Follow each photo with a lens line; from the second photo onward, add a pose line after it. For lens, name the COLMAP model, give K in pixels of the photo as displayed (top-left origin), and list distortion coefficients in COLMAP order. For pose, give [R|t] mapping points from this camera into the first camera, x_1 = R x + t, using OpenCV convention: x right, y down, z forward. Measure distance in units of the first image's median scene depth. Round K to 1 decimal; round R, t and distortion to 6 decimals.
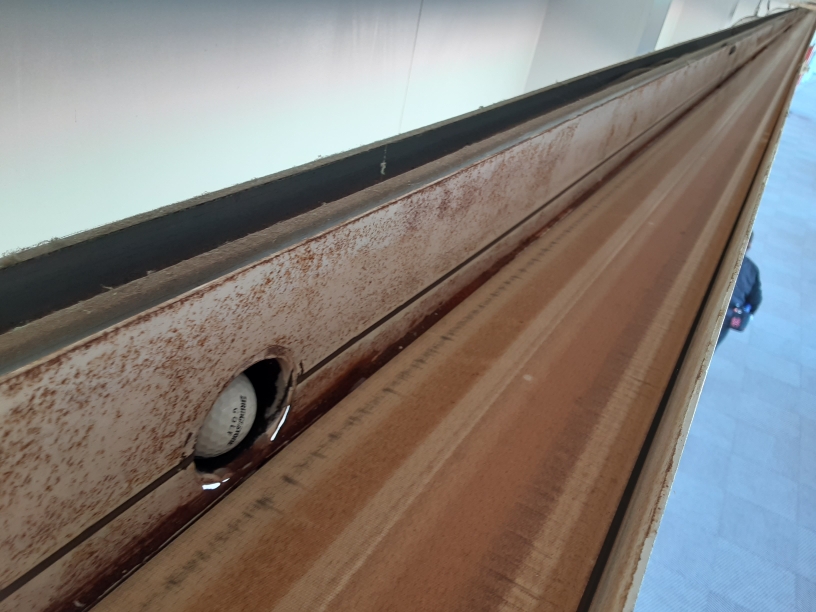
lens RADIAL K [[652.5, 0, 408.0], [0, 652.5, 306.0], [0, 0, 1]] dist [0.128379, -0.208385]
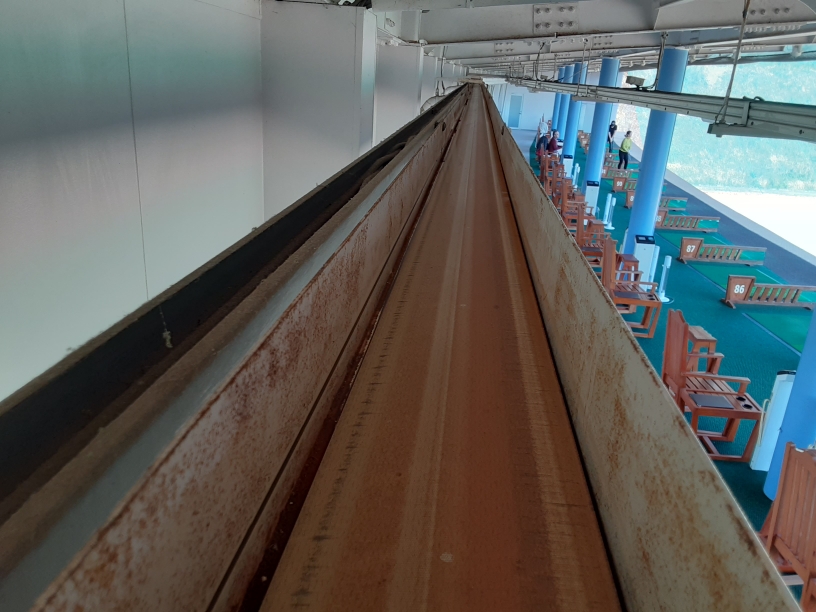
lens RADIAL K [[652.5, 0, 408.0], [0, 652.5, 306.0], [0, 0, 1]] dist [0.128379, -0.208385]
pose [[0.904550, -0.257090, 0.340138, -0.046078], [0.303392, 0.948623, -0.089823, -0.122521], [-0.299570, 0.184444, 0.936076, 0.280077]]
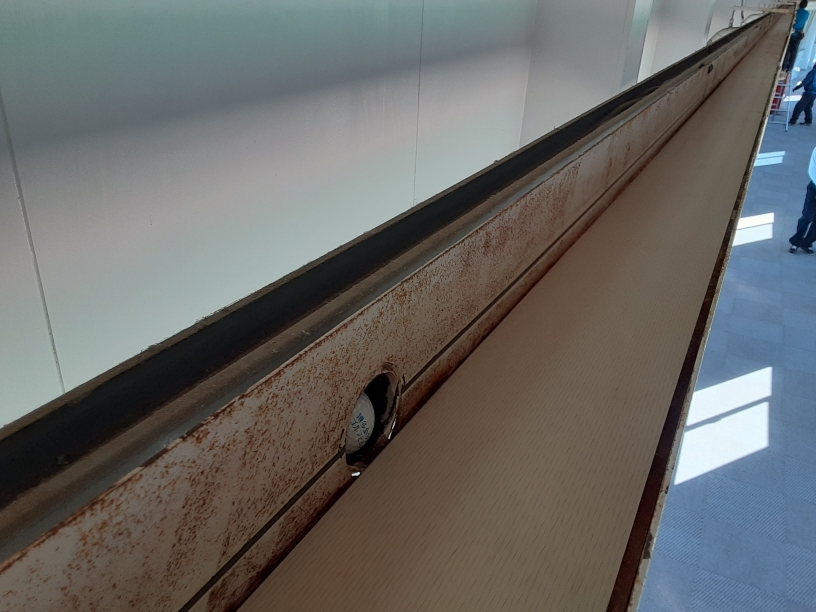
lens RADIAL K [[652.5, 0, 408.0], [0, 652.5, 306.0], [0, 0, 1]] dist [0.128379, -0.208385]
pose [[0.989092, -0.144380, -0.029180, -0.085683], [0.141627, 0.986601, -0.081001, 0.049636], [0.040484, 0.075984, 0.996287, -0.286867]]
